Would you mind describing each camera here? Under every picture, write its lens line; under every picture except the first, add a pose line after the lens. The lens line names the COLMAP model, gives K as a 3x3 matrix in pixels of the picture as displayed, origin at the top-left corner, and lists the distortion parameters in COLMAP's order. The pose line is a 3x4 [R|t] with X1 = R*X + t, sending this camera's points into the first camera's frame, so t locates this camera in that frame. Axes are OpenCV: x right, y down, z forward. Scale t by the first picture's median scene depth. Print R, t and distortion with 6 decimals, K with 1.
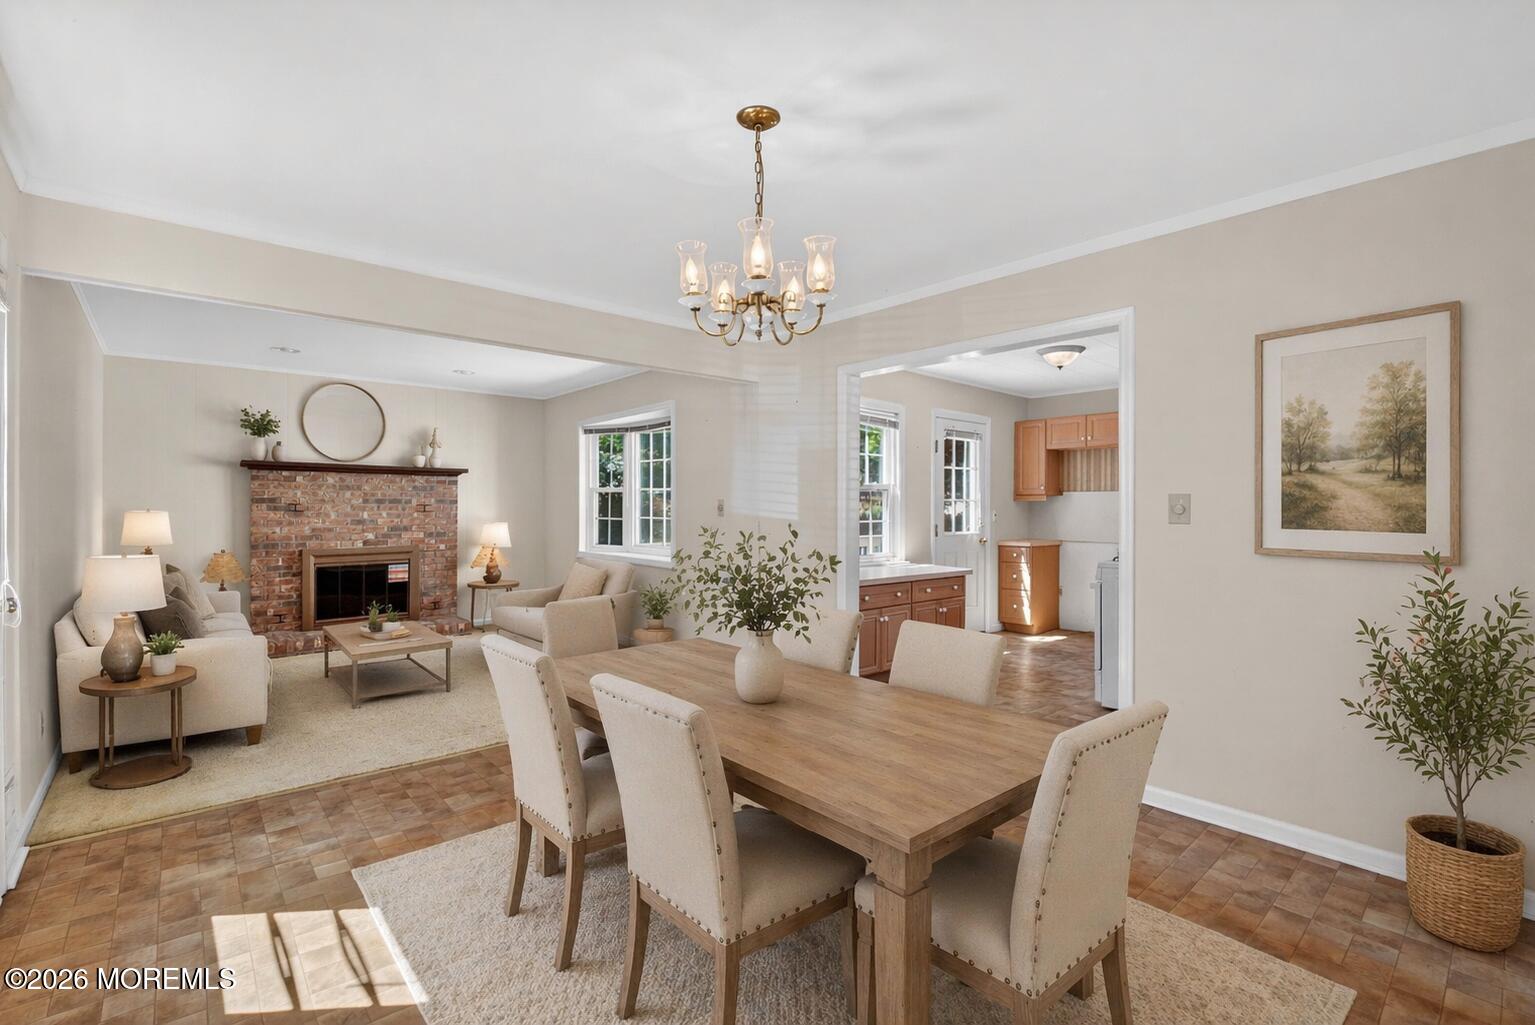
lens RADIAL K [[681.1, 0, 756.1], [0, 681.1, 502.5], [0, 0, 1]] dist [-0.005629, -0.000833]
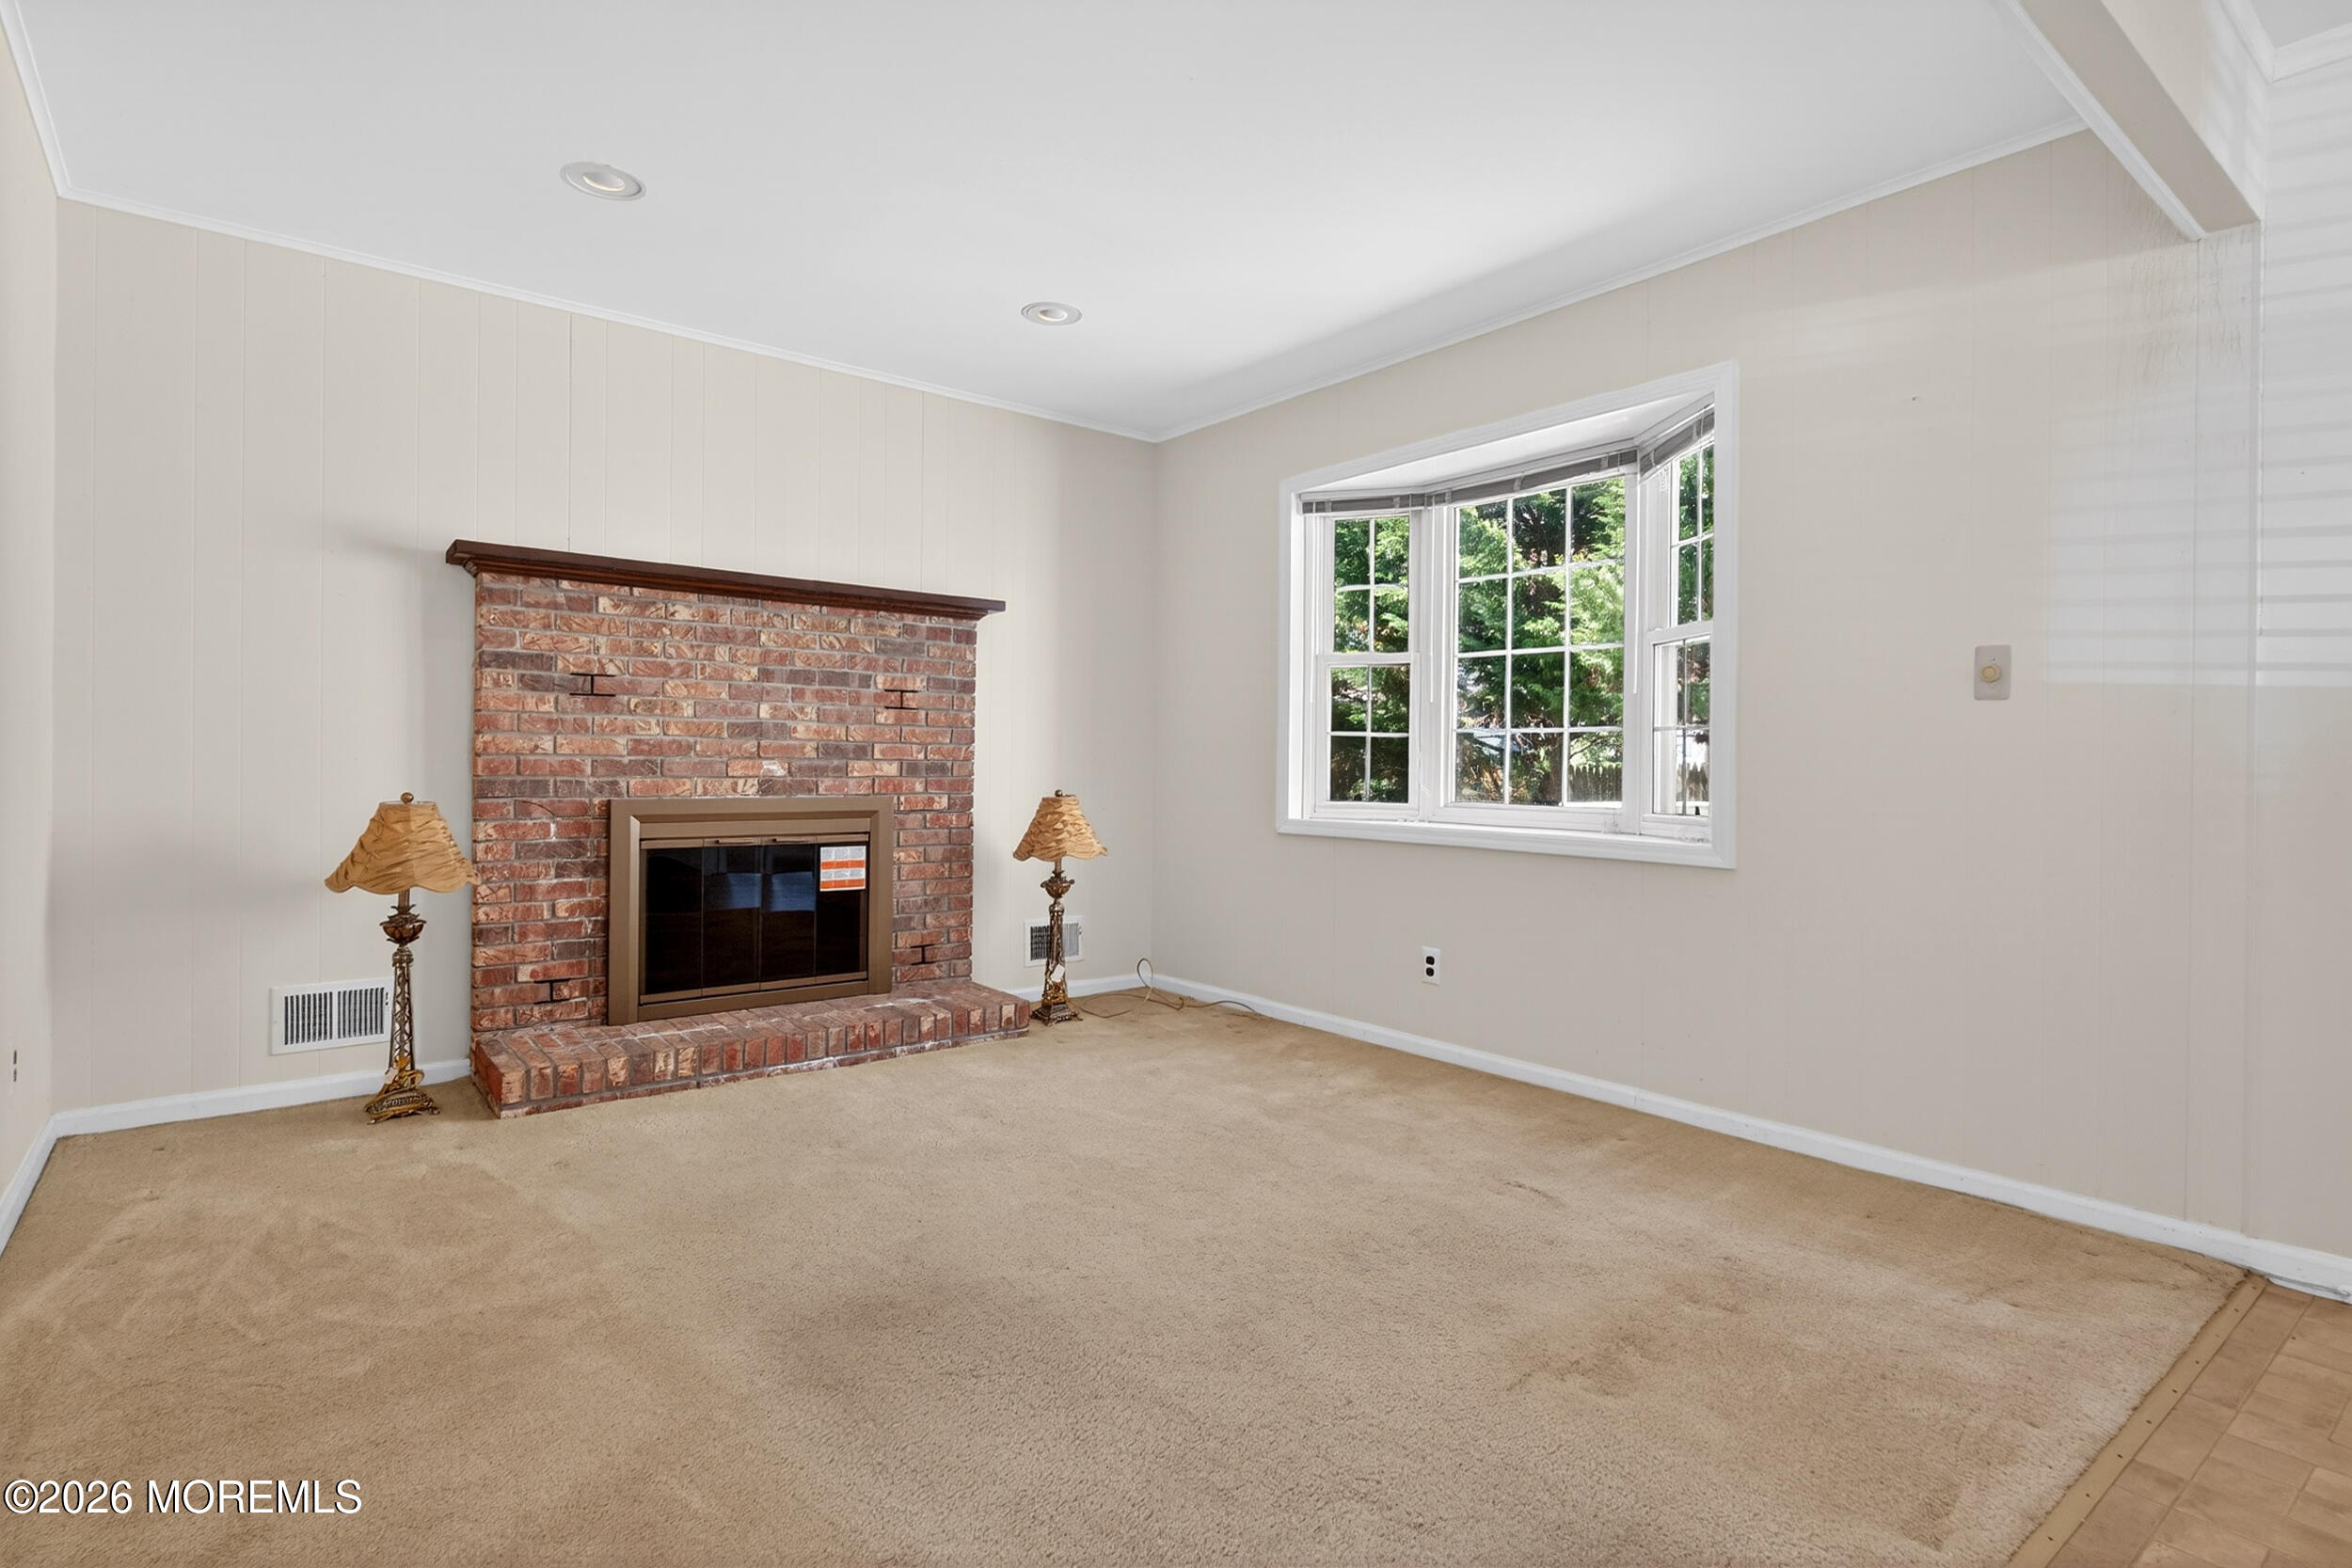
lens RADIAL K [[1182.2, 0, 1185.3], [0, 1182.2, 766.3], [0, 0, 1]] dist [0.002152, -0.000704]
pose [[0.998995, 0.010441, -0.043599, -0.314132], [-0.009979, 0.999892, 0.010814, 0.038854], [0.043707, -0.010368, 0.998991, 0.359645]]
